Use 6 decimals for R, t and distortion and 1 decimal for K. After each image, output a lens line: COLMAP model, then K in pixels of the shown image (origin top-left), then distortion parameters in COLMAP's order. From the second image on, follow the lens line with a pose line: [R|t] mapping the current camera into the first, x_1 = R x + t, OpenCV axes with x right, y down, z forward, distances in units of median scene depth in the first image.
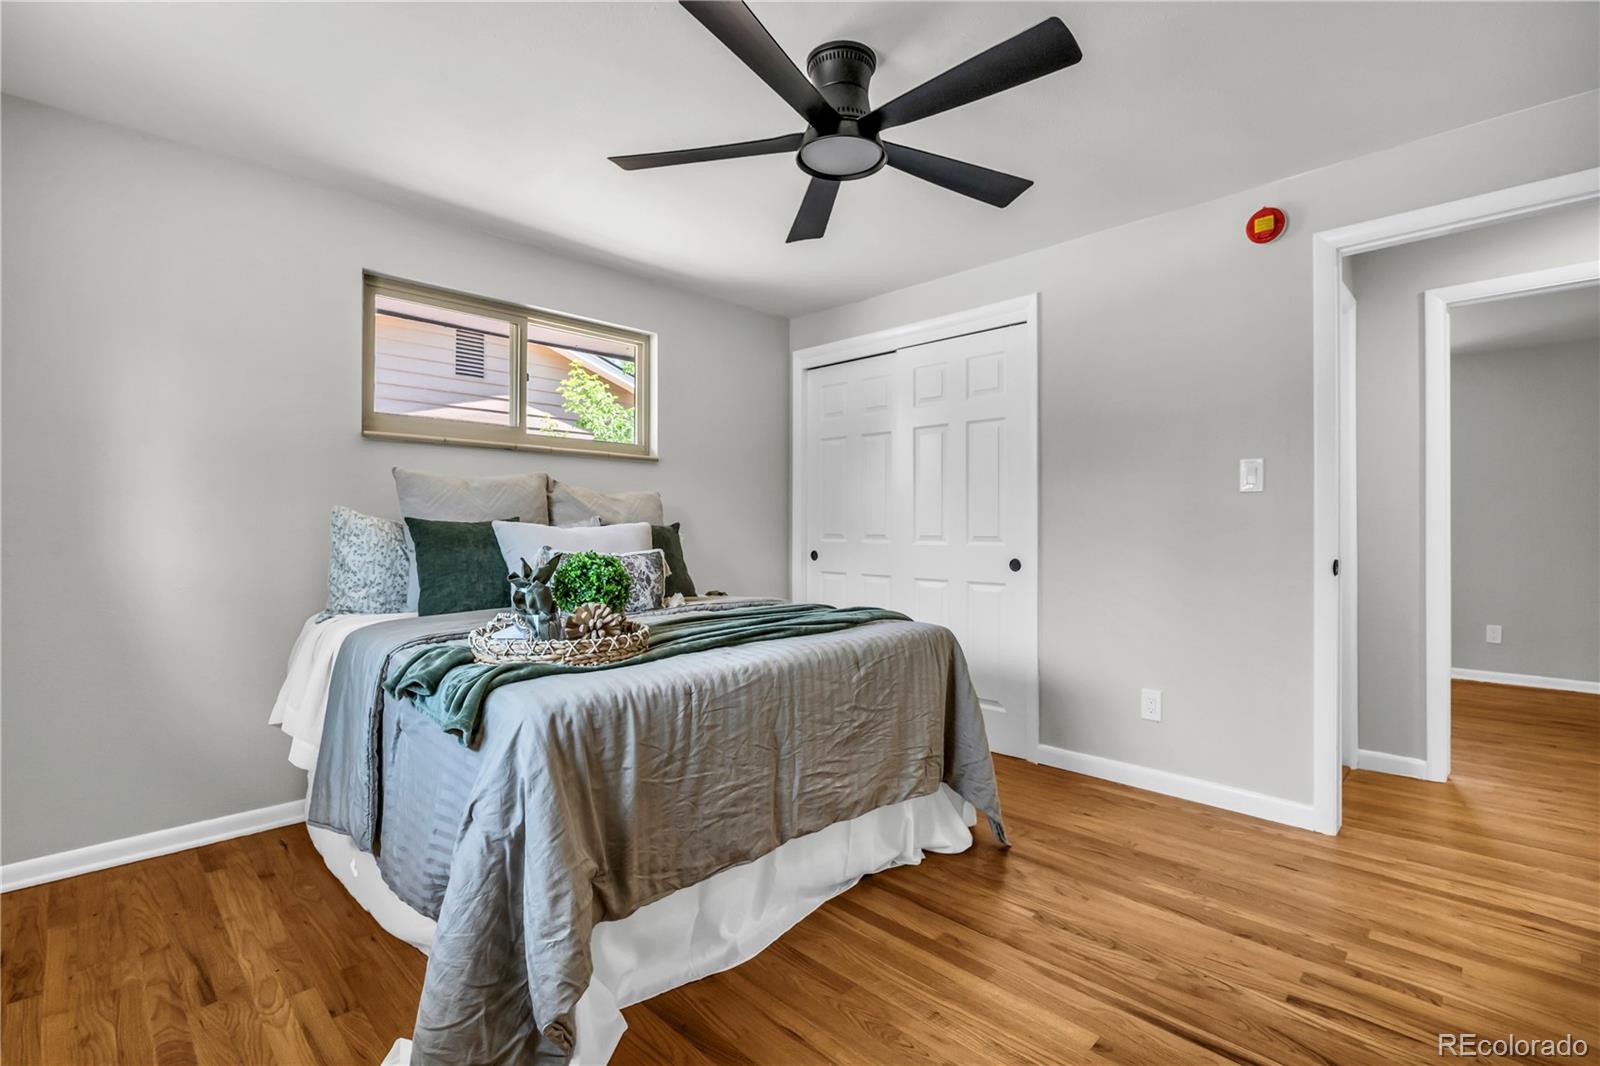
lens RADIAL K [[732.6, 0, 805.4], [0, 732.6, 529.4], [0, 0, 1]] dist [-0.016695, 0.000139]
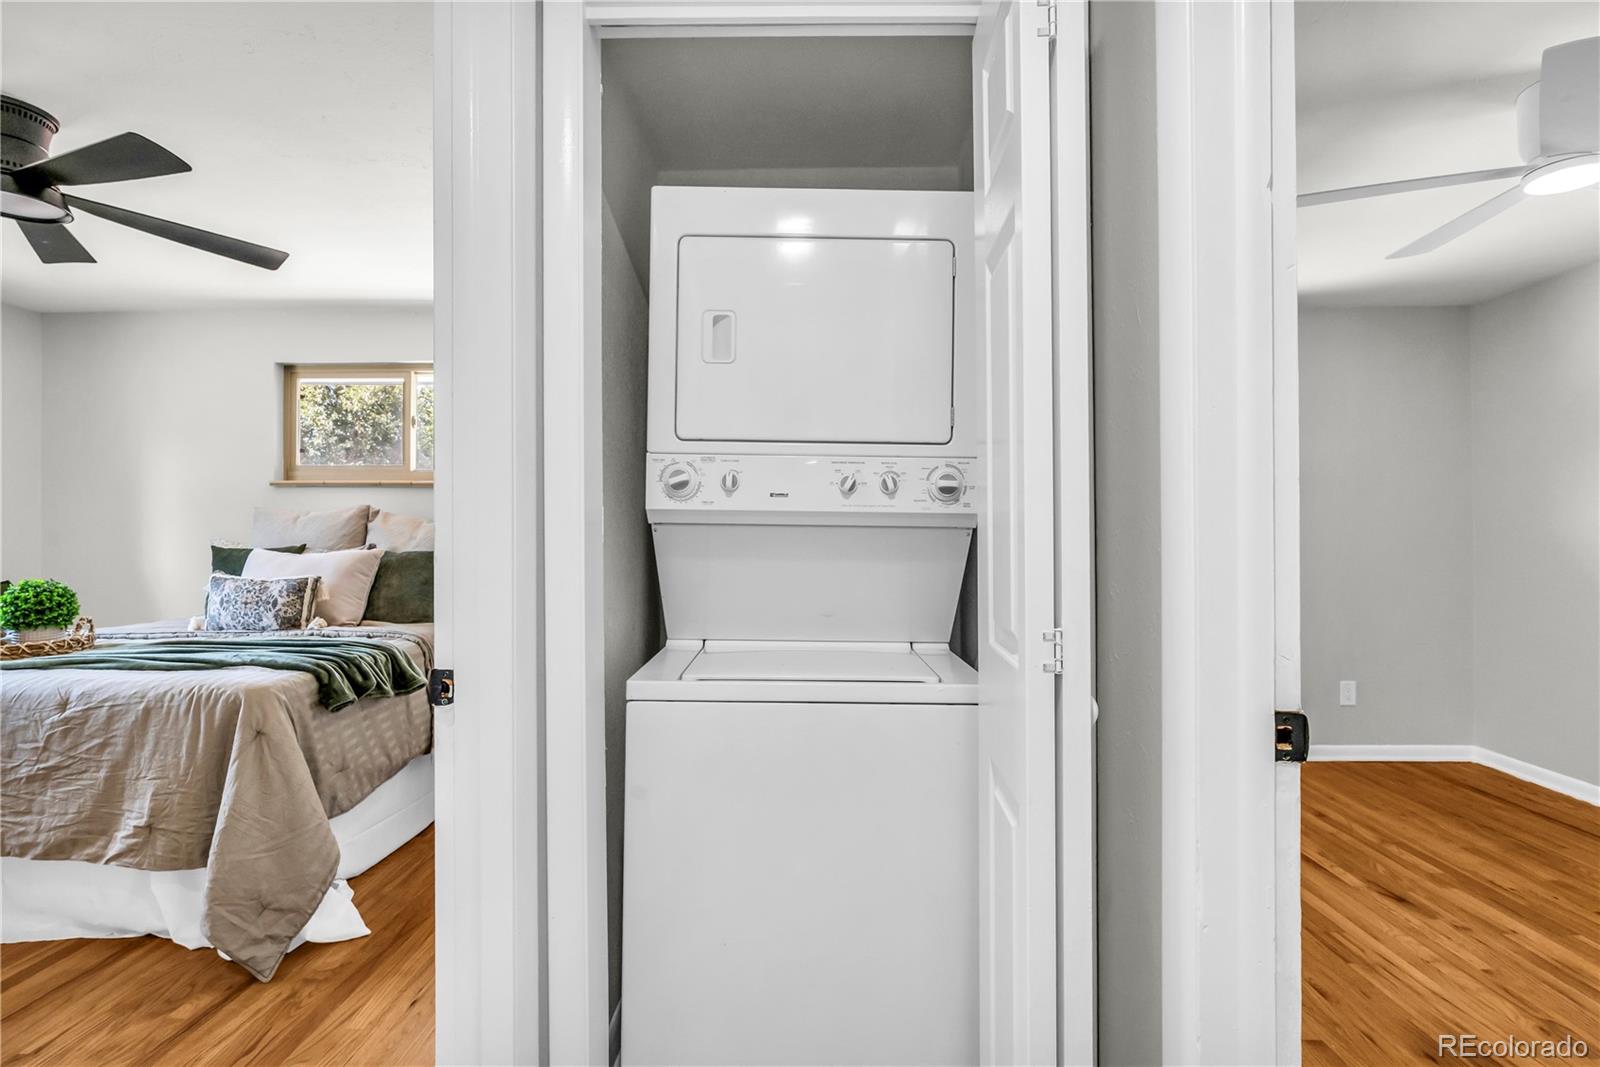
lens RADIAL K [[730.6, 0, 797.2], [0, 730.6, 524.6], [0, 0, 1]] dist [-0.008260, 0.000879]
pose [[0.690133, -0.007722, -0.723641, 1.480852], [-0.000749, 0.999935, -0.011385, -0.050323], [0.723682, 0.008399, 0.690083, 1.052916]]
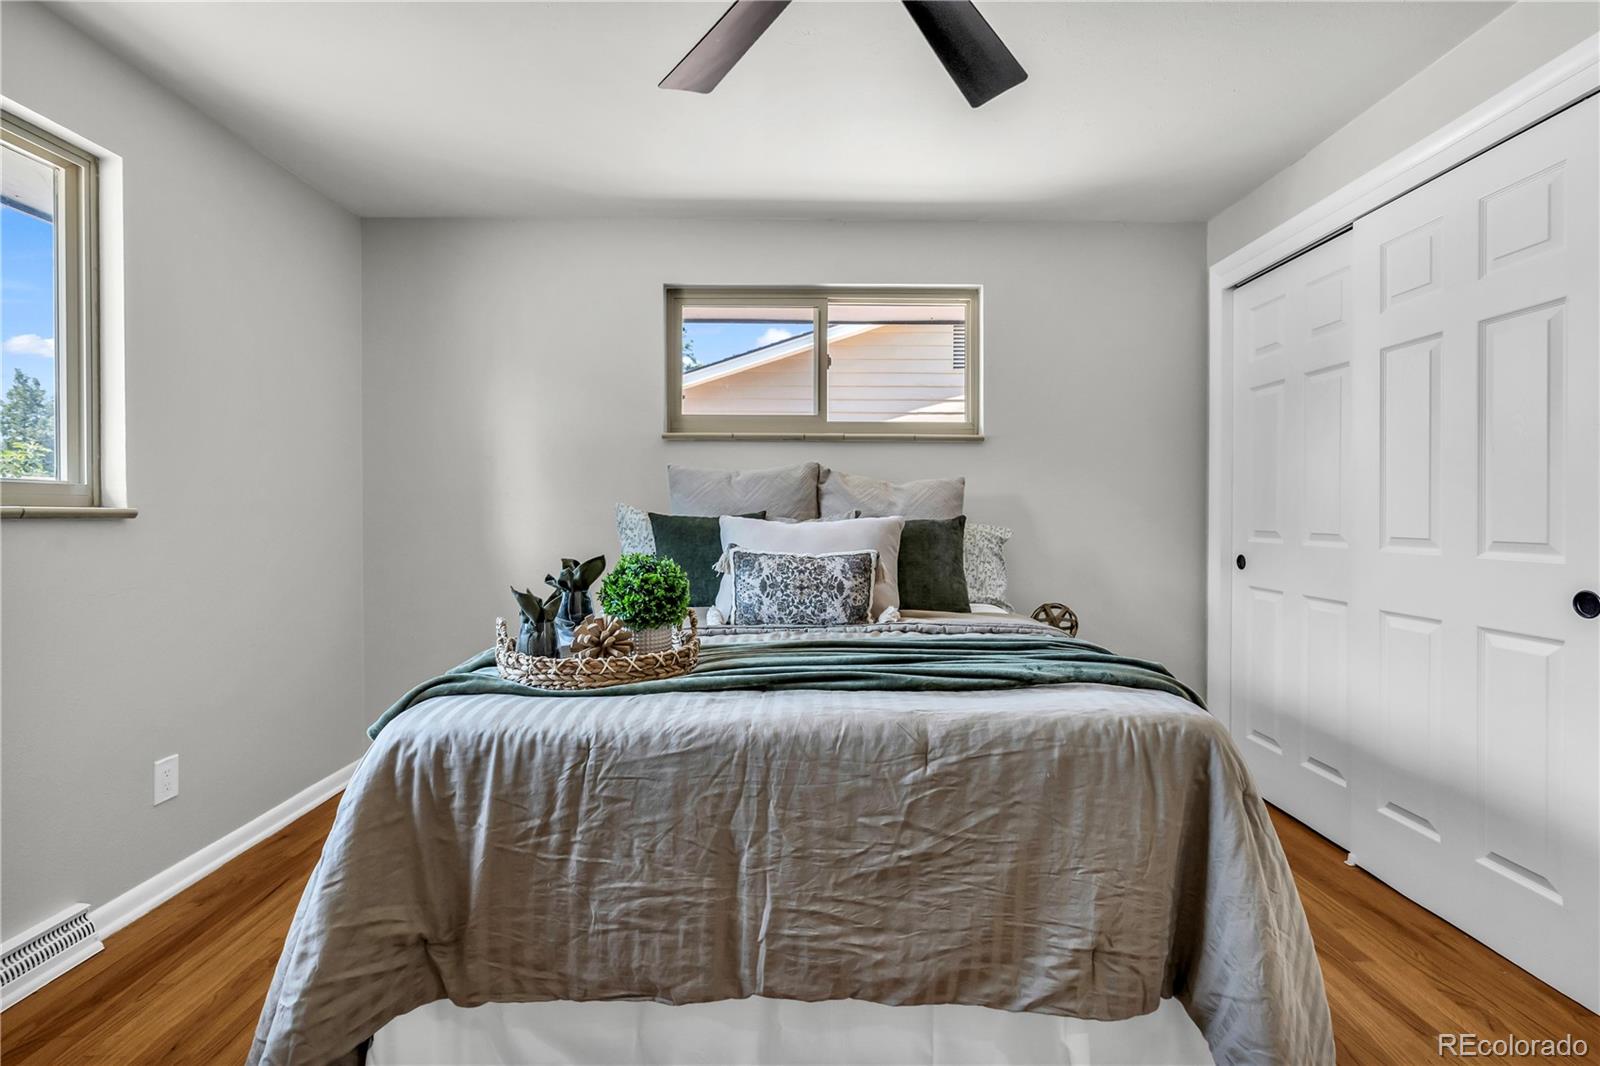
lens RADIAL K [[730.6, 0, 797.2], [0, 730.6, 524.1], [0, 0, 1]] dist [-0.008260, 0.000879]
pose [[0.703061, 0.007313, -0.711092, 0.432720], [-0.000072, 0.999948, 0.010213, -0.013503], [0.711130, -0.007130, 0.703025, 0.507538]]
